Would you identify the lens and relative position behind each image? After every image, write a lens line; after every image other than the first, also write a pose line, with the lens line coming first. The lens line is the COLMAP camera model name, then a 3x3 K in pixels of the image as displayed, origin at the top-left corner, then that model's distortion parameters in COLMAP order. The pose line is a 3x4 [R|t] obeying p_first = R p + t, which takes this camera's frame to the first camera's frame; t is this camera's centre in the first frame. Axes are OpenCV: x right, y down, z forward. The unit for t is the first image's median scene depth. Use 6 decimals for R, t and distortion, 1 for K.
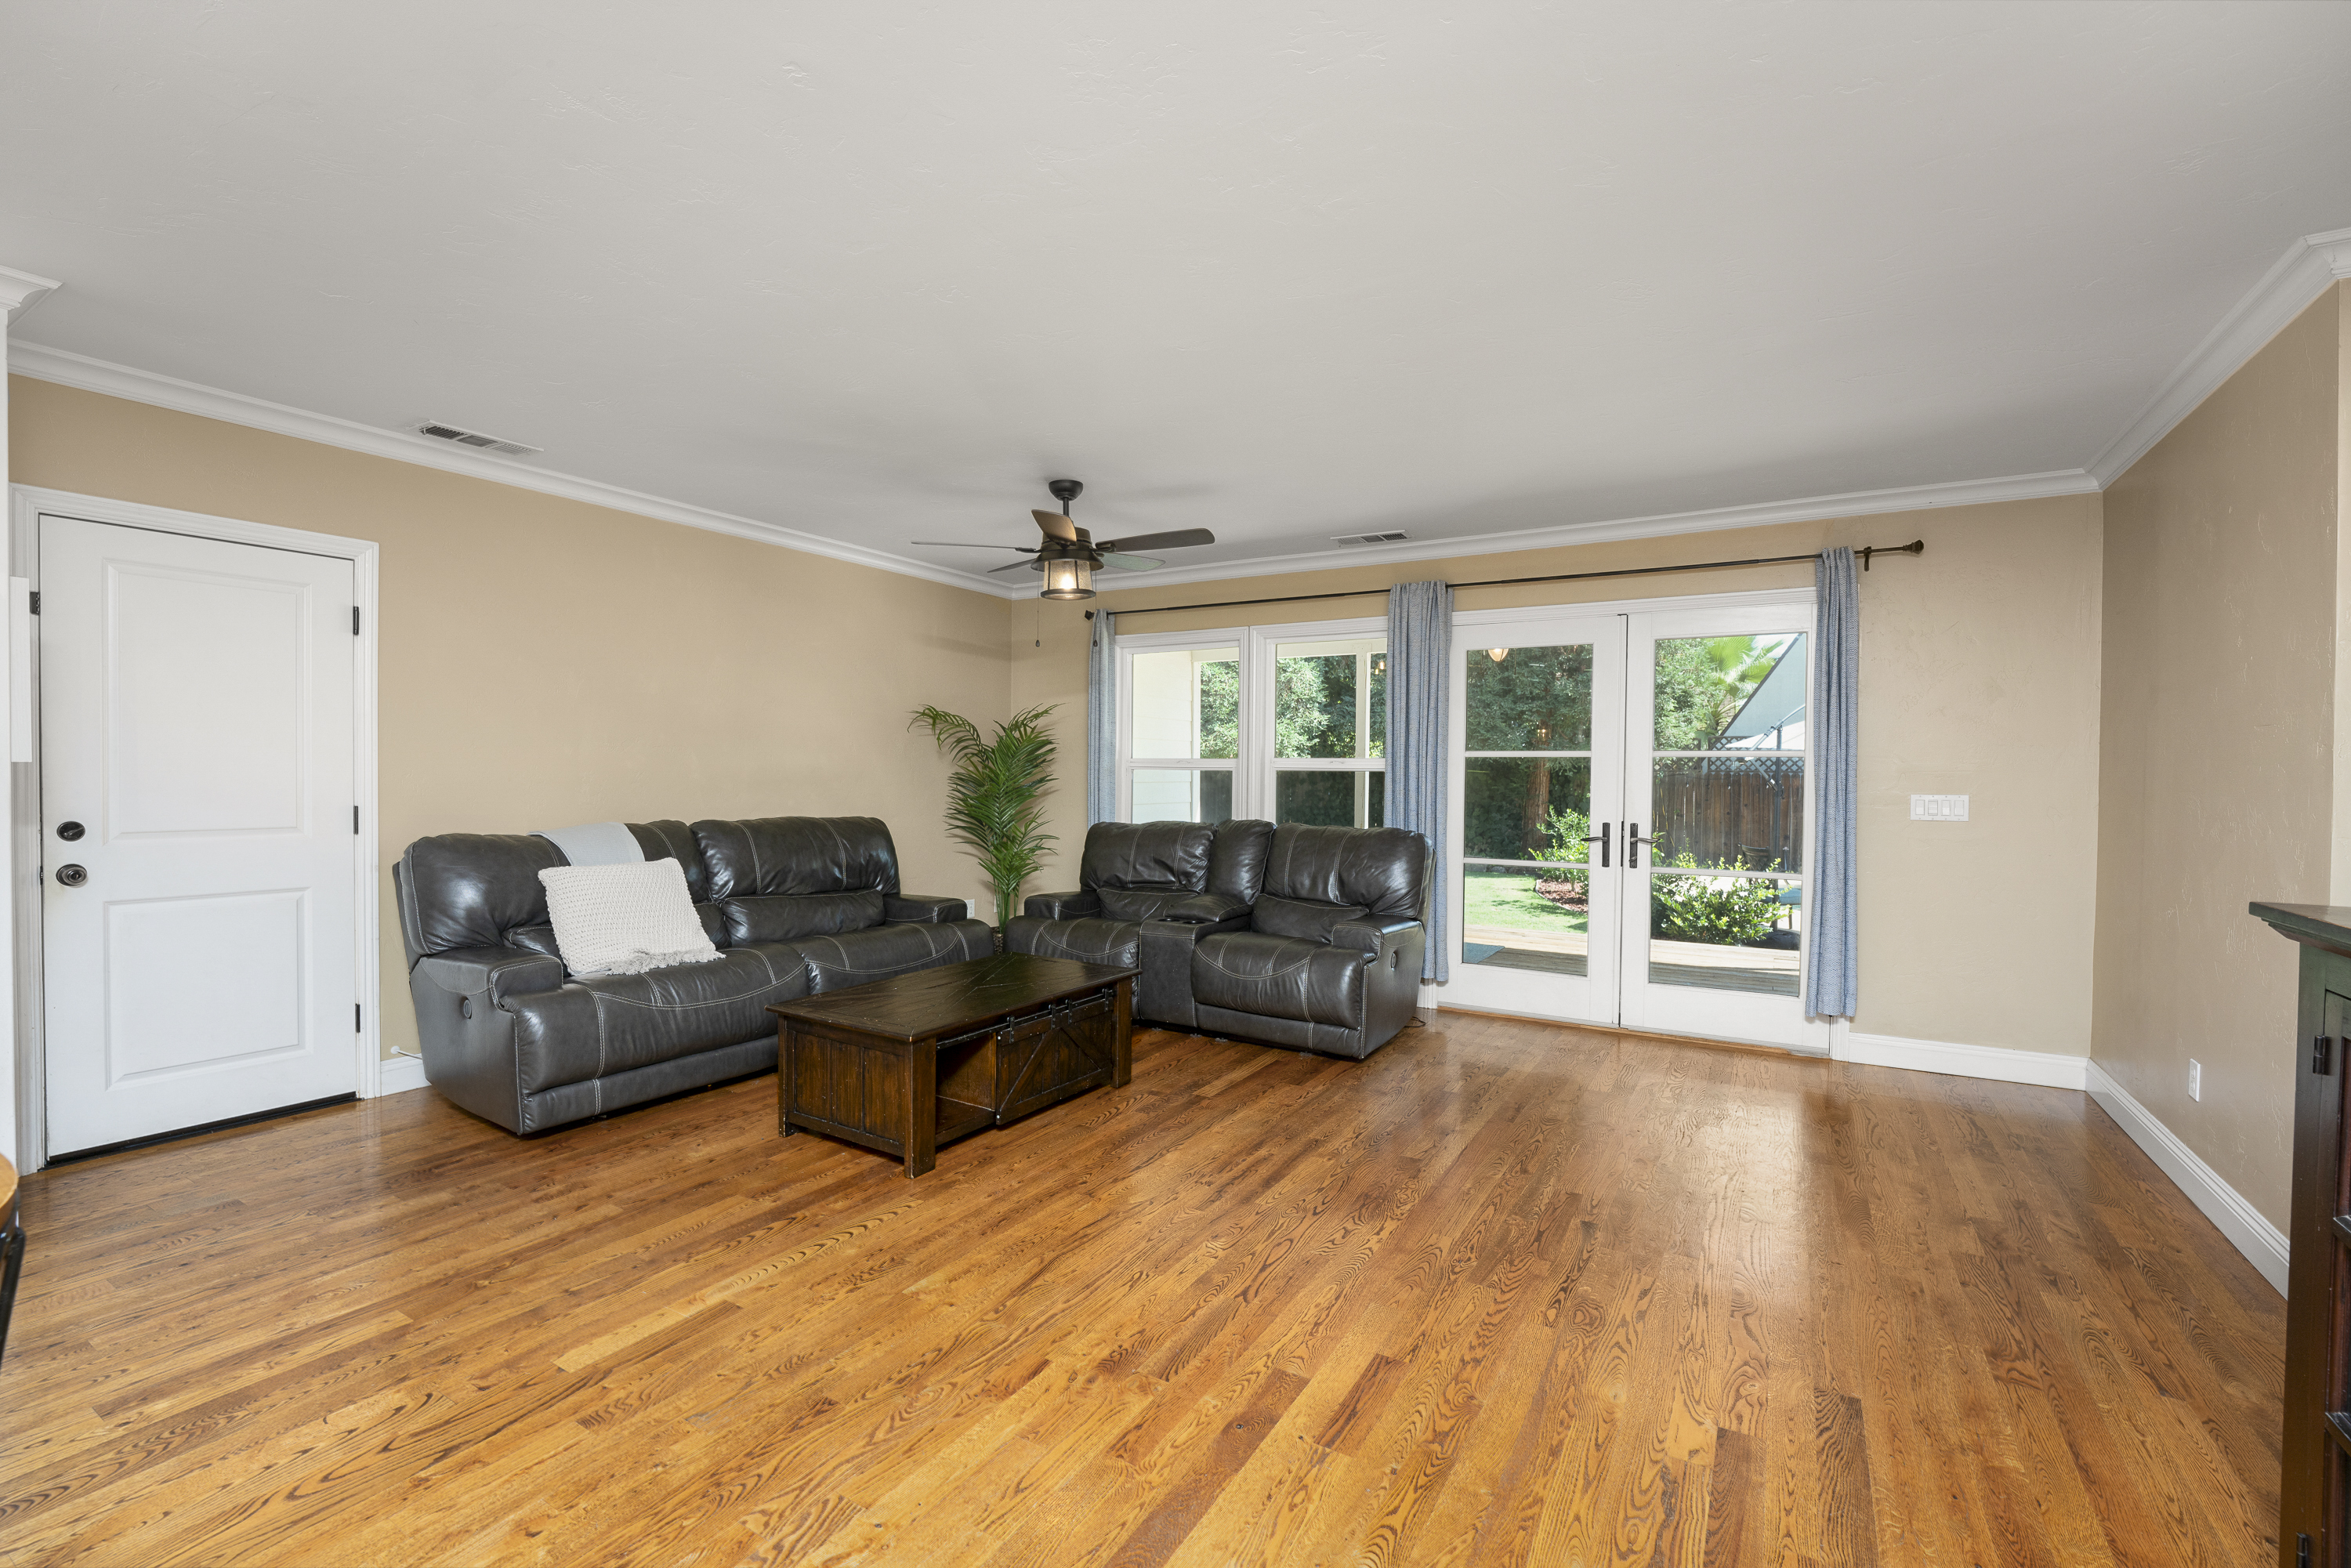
lens RADIAL K [[1004.4, 0, 1184.0], [0, 1004.4, 776.0], [0, 0, 1]] dist [-0.014189, -0.000460]
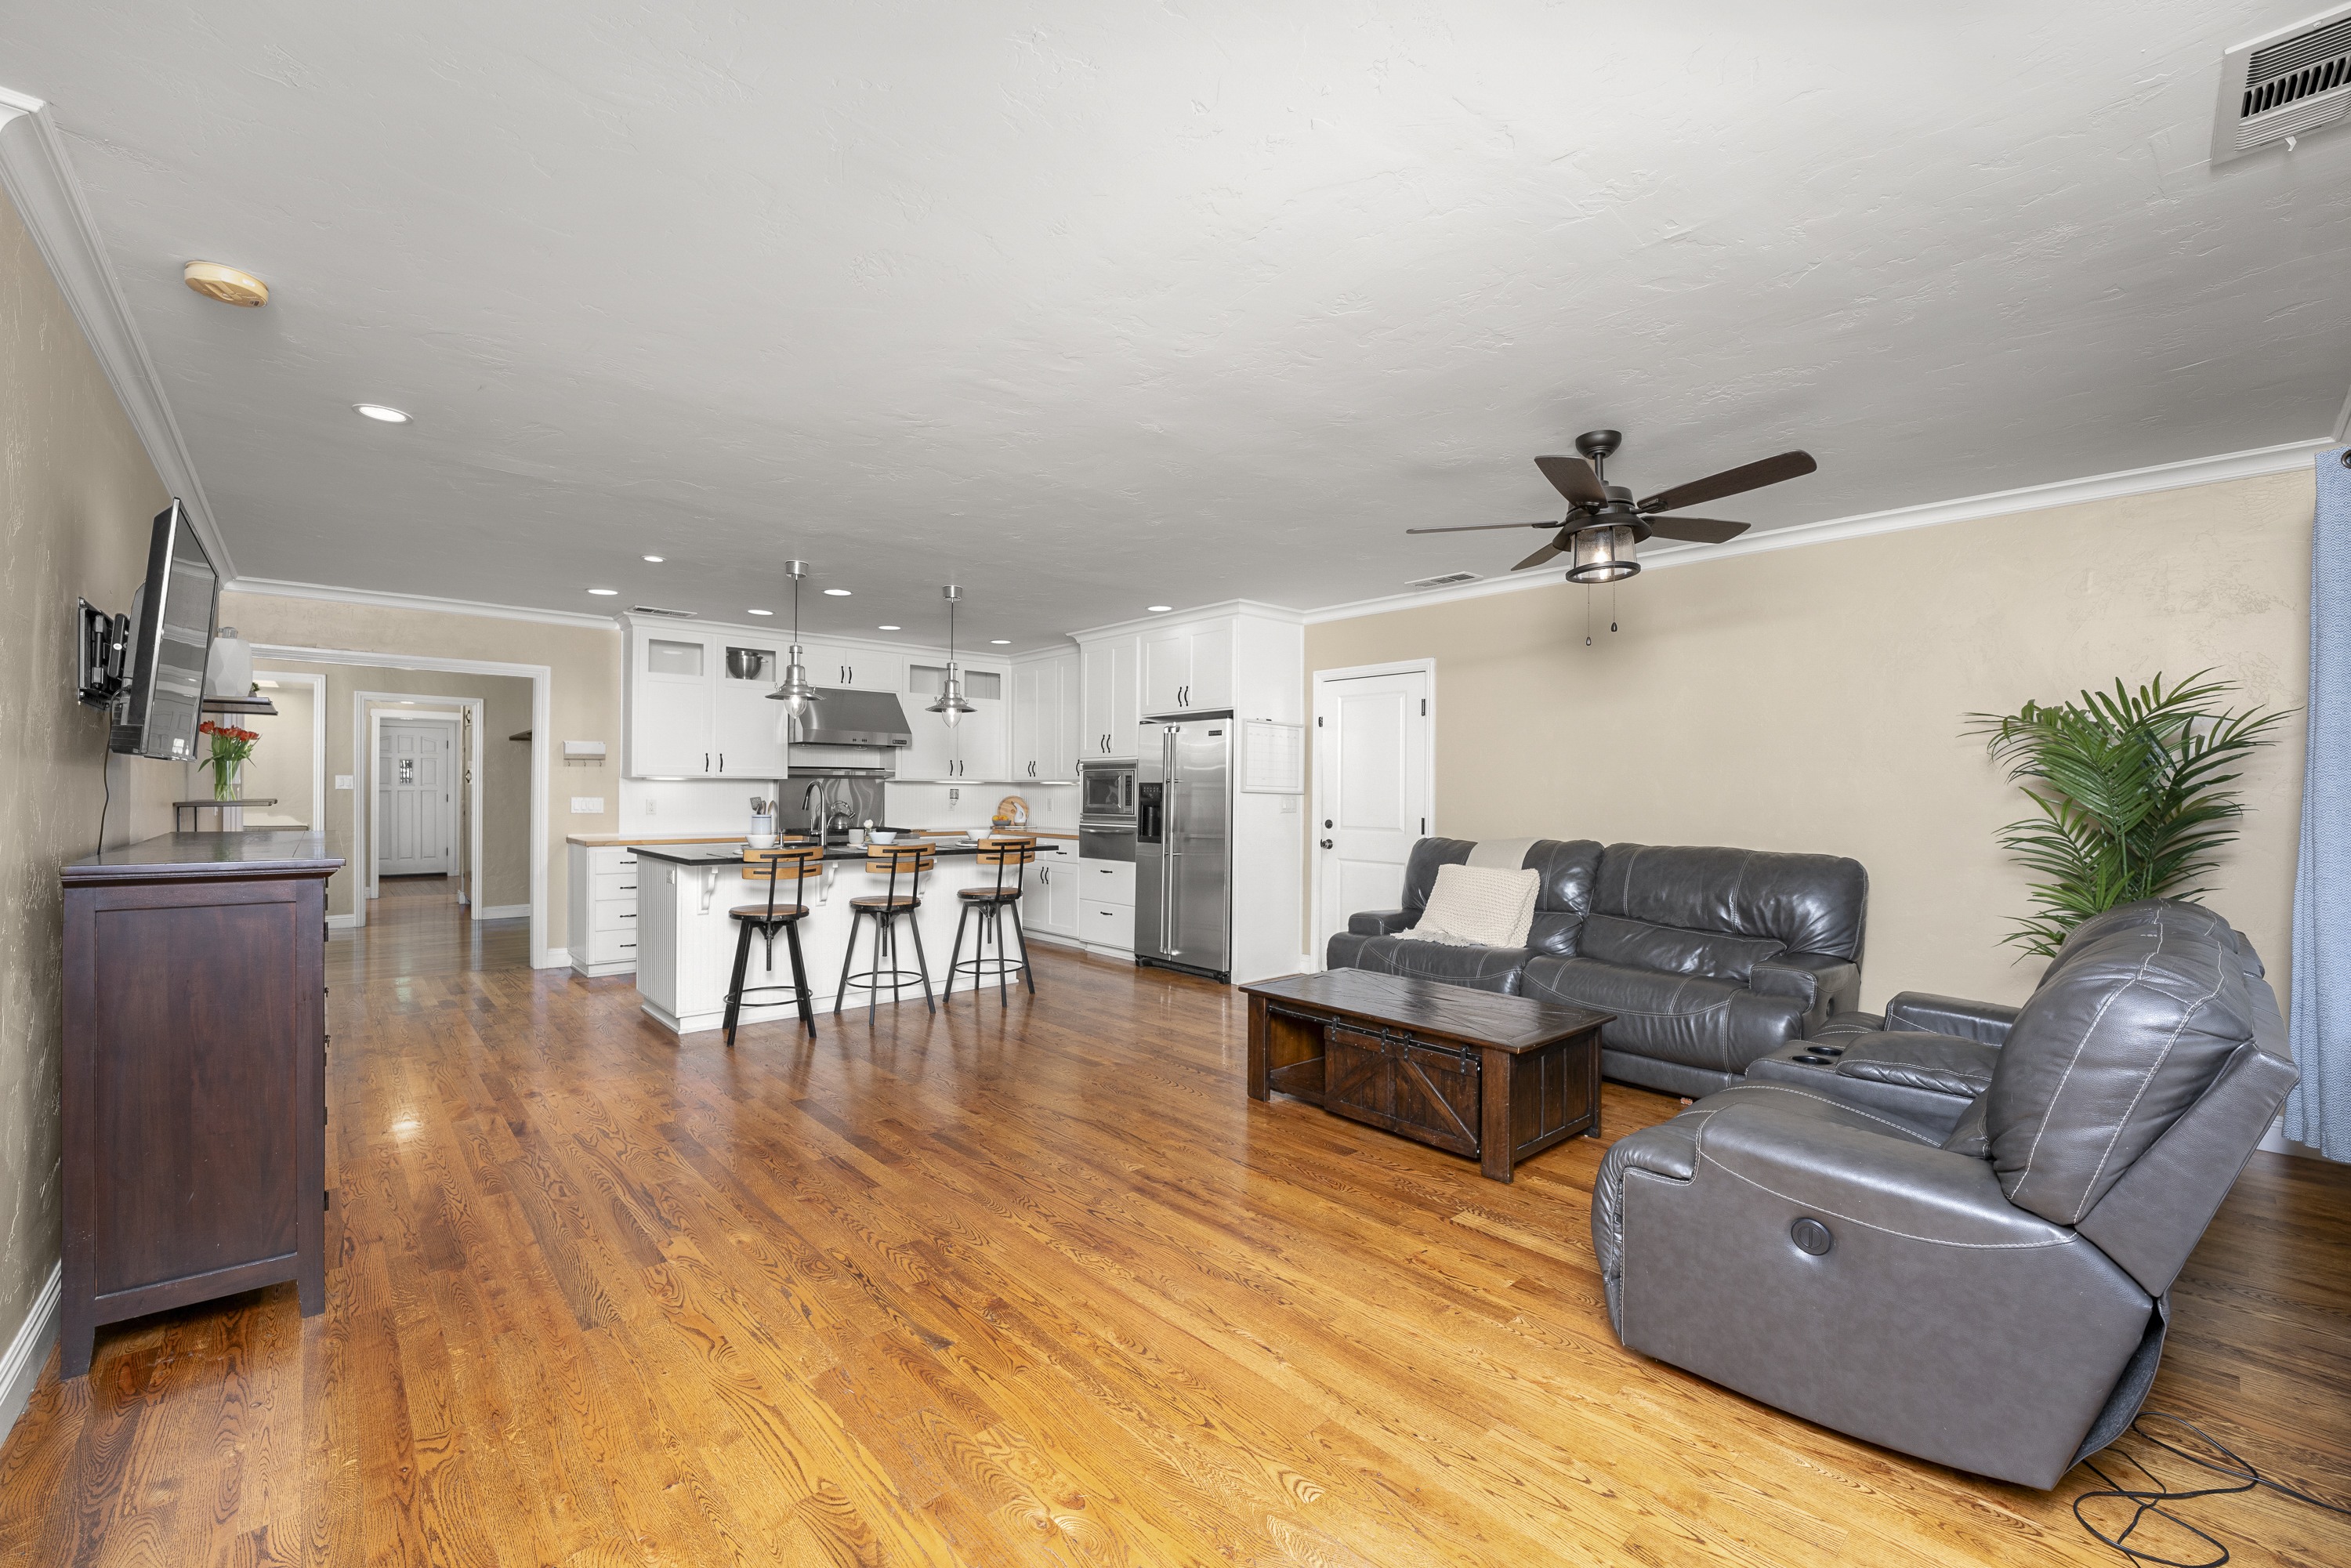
lens RADIAL K [[949.0, 0, 1161.9], [0, 949.0, 792.3], [0, 0, 1]] dist [-0.022522, 0.000455]
pose [[-0.293370, -0.010504, -0.955941, 0.622320], [-0.014030, 0.999879, -0.006682, 0.002711], [0.955896, 0.011452, -0.293482, 0.796470]]
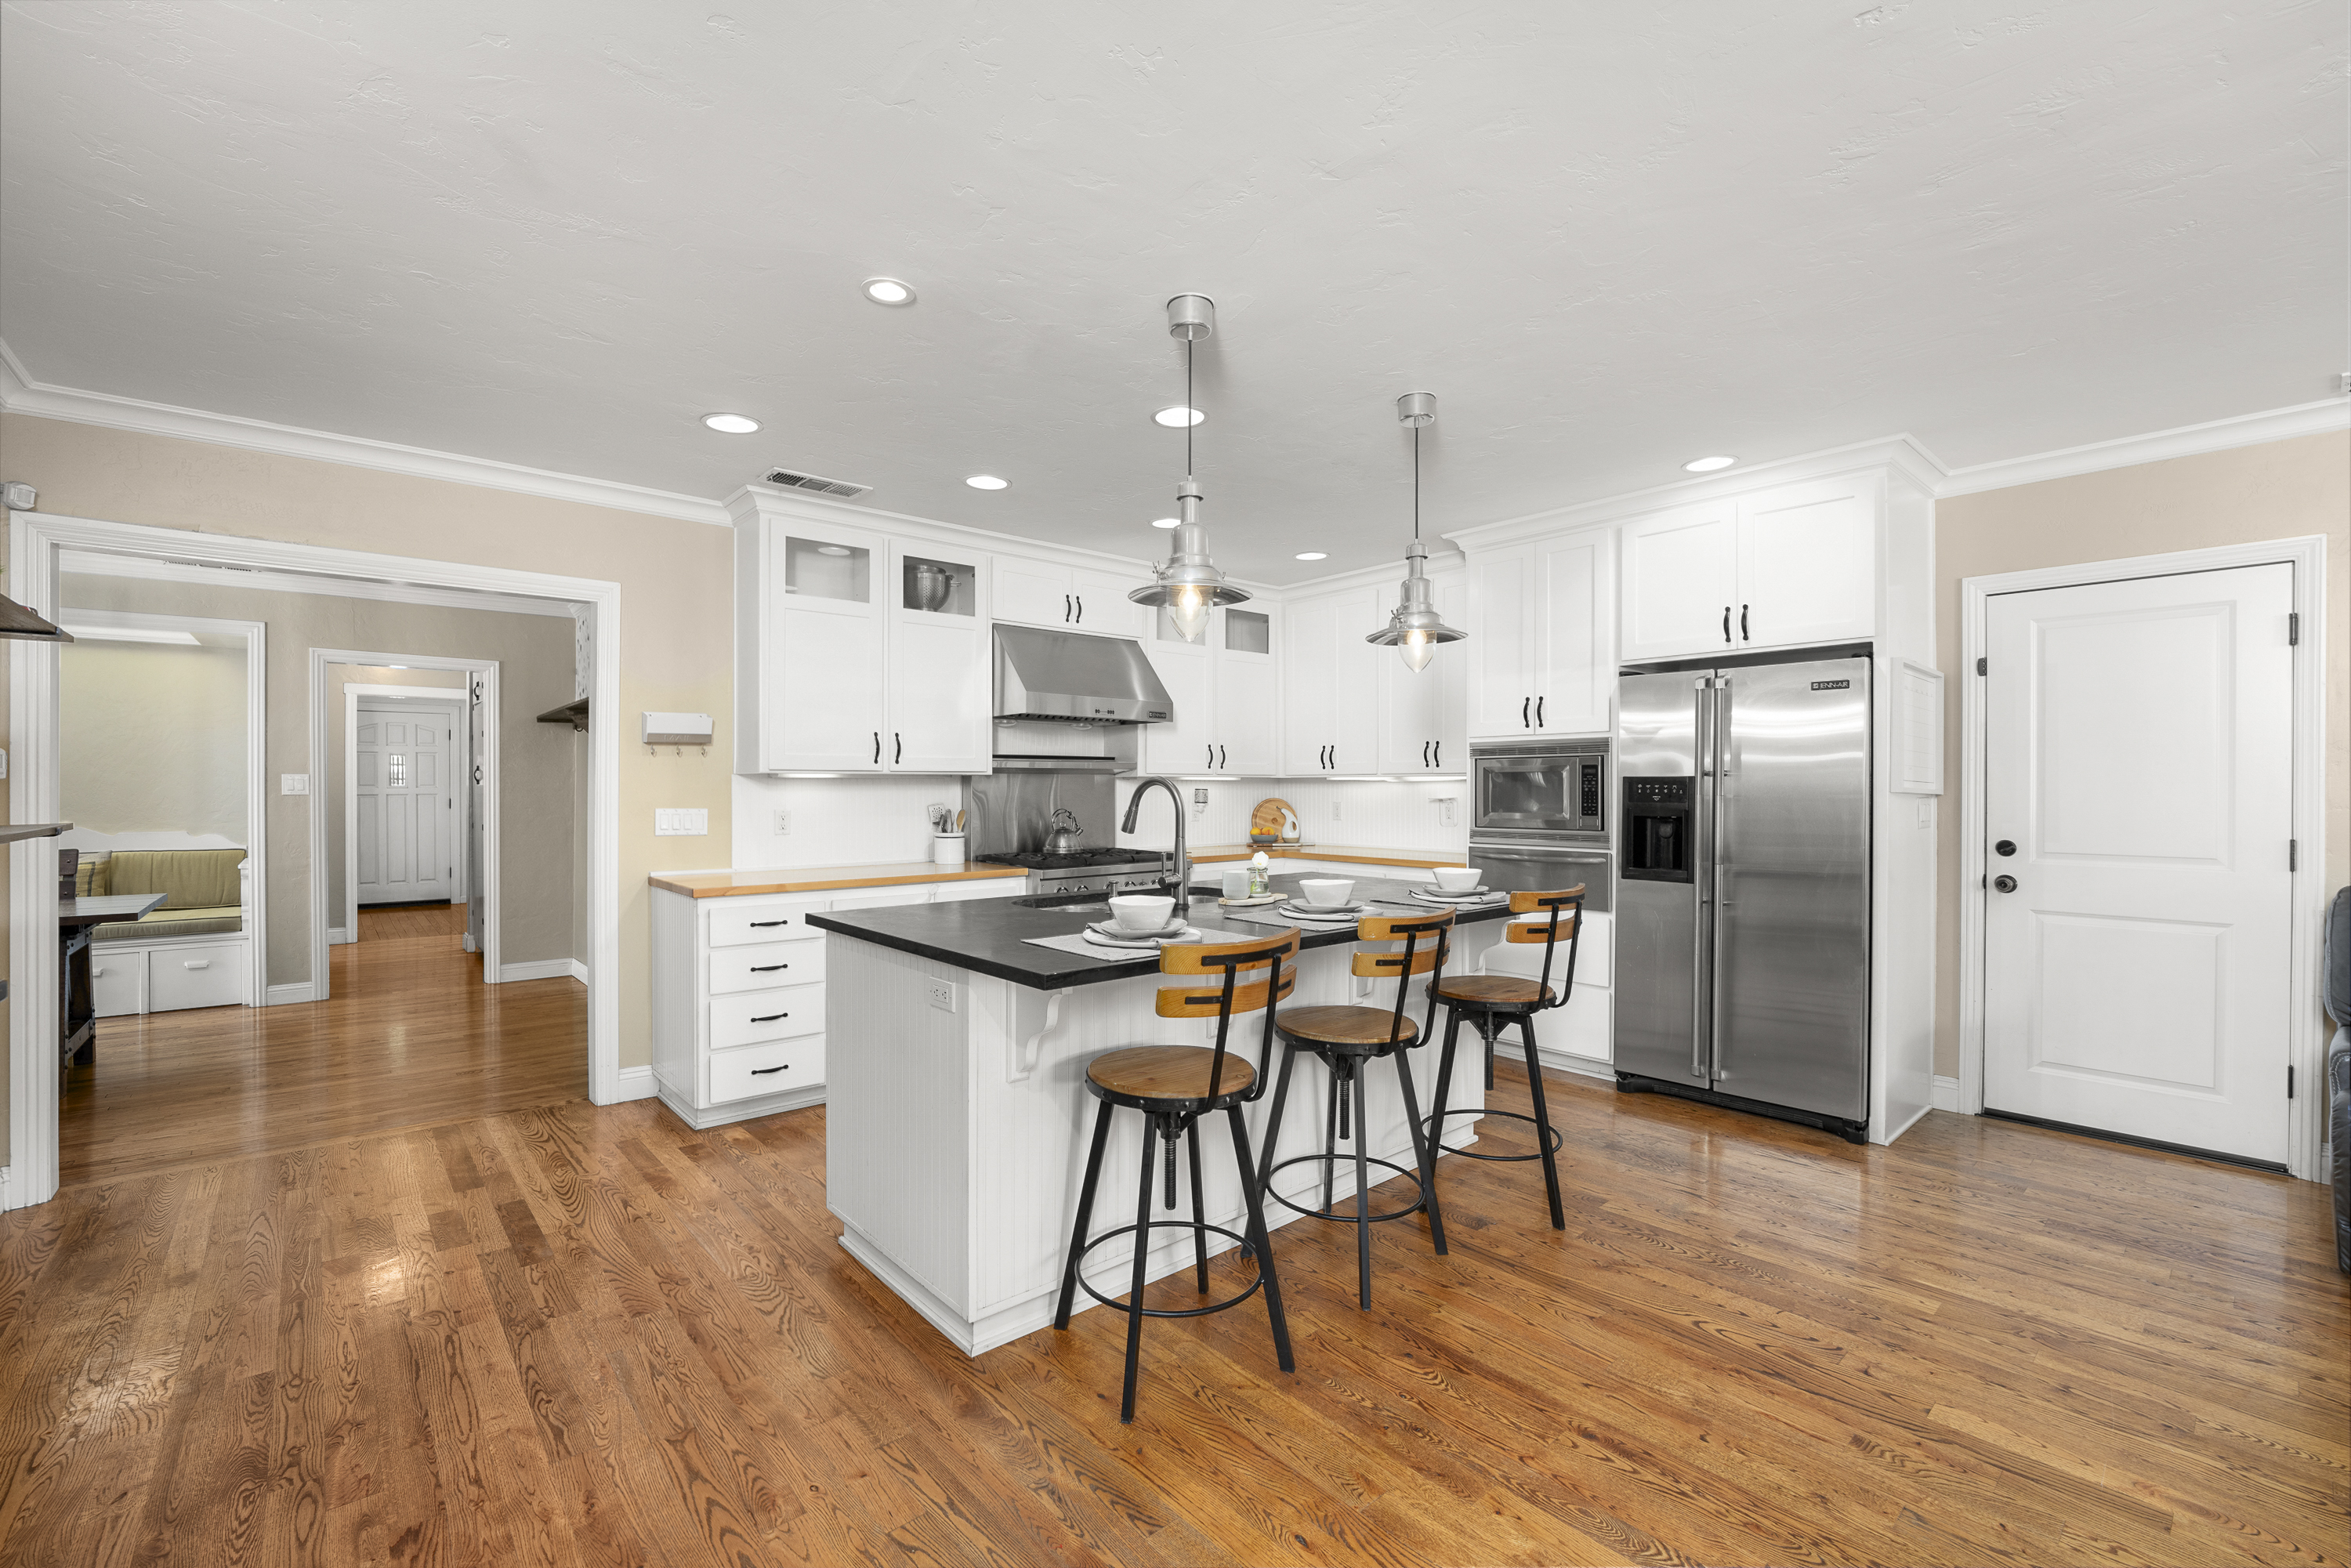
lens RADIAL K [[1004.4, 0, 1172.7], [0, 1004.4, 791.2], [0, 0, 1]] dist [-0.014189, -0.000460]
pose [[-0.317600, -0.005039, -0.948211, 0.232037], [-0.007314, 0.999969, -0.002864, -0.002513], [0.948197, 0.006026, -0.317627, 0.258253]]
